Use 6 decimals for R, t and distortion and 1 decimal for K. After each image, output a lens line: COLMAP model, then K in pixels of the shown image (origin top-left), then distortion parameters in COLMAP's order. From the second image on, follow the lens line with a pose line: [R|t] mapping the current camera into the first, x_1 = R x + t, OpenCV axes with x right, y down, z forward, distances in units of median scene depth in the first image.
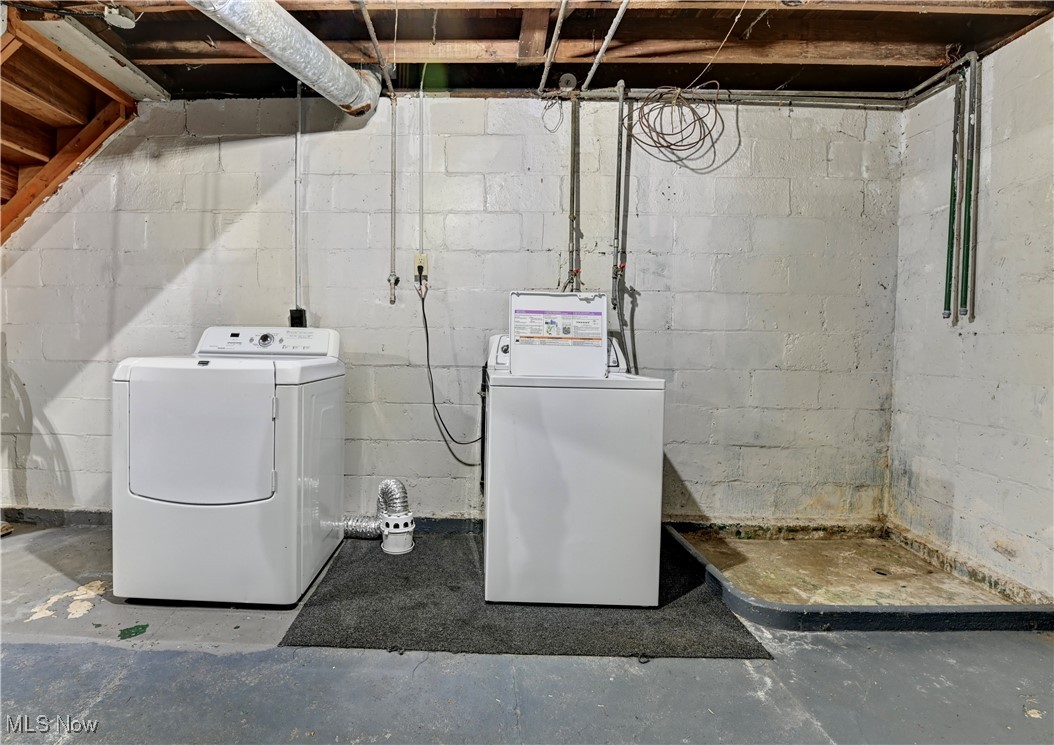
lens RADIAL K [[514.5, 0, 470.0], [0, 514.5, 354.4], [0, 0, 1]] dist [-0.017274, -0.000812]
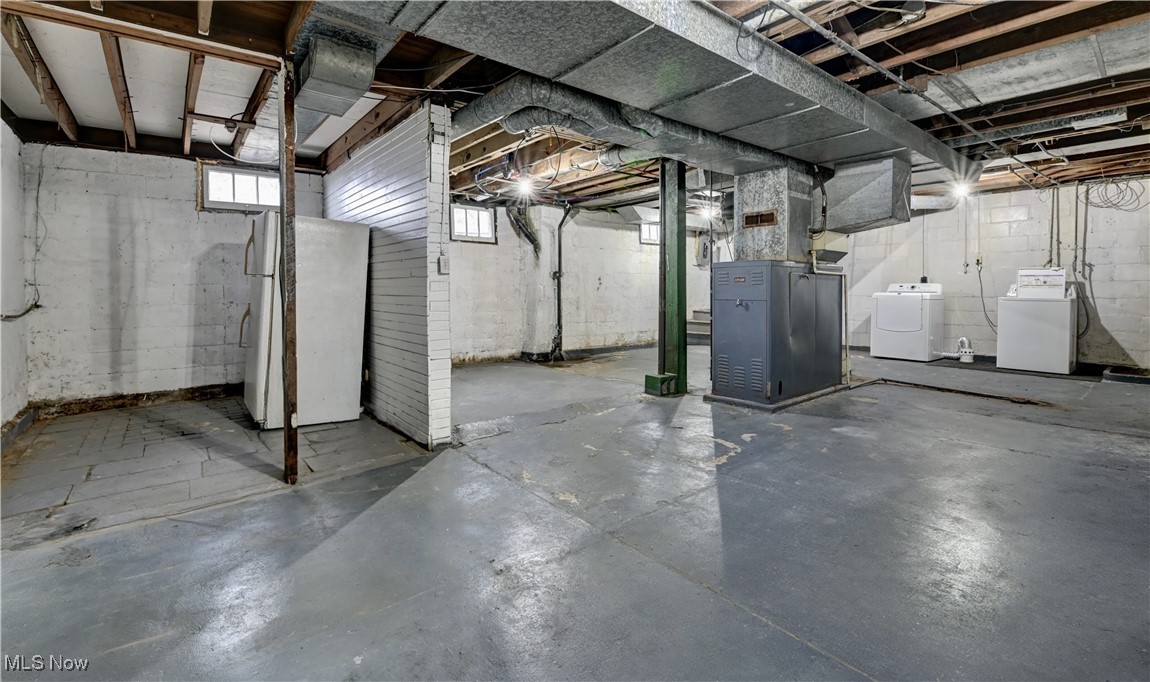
lens RADIAL K [[503.4, 0, 556.1], [0, 503.4, 297.1], [0, 0, 1]] dist [-0.024354, -0.001981]
pose [[0.634521, -0.000398, -0.772905, 0.491569], [-0.013935, 0.999831, -0.011954, 0.085385], [0.772780, 0.018355, 0.634409, -2.299485]]
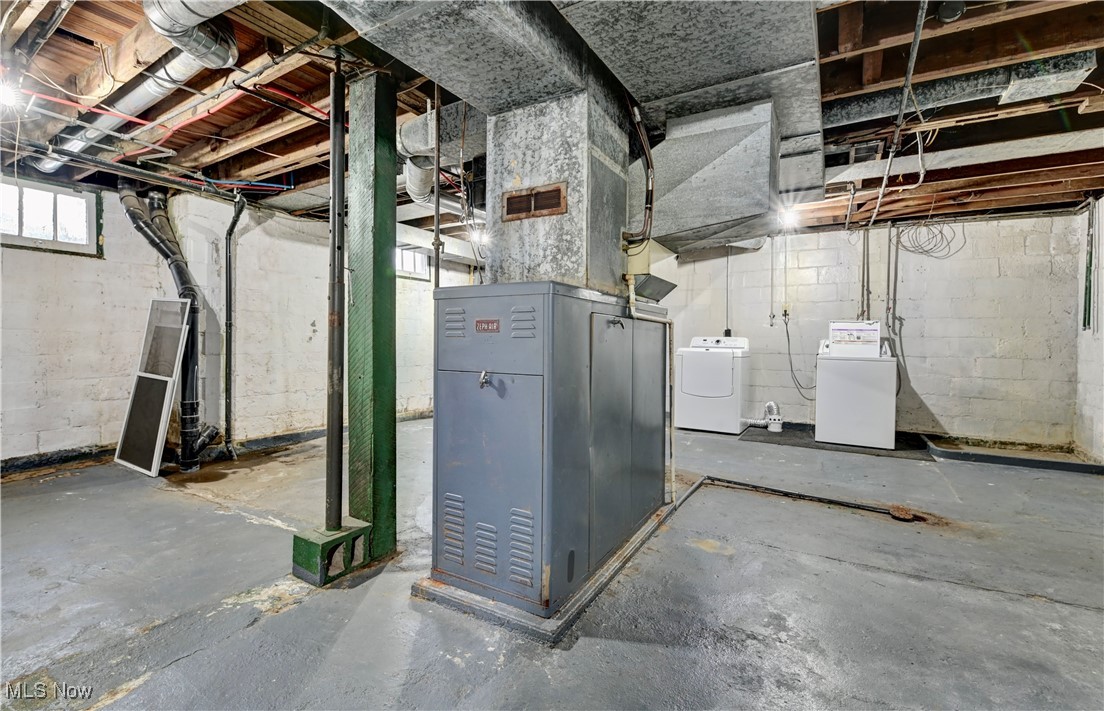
lens RADIAL K [[485.6, 0, 526.7], [0, 485.6, 340.7], [0, 0, 1]] dist [-0.028520, -0.000677]
pose [[0.852672, -0.000704, -0.522447, 0.040296], [-0.015835, 0.999505, -0.027192, 0.041759], [0.522207, 0.031459, 0.852238, -1.405418]]
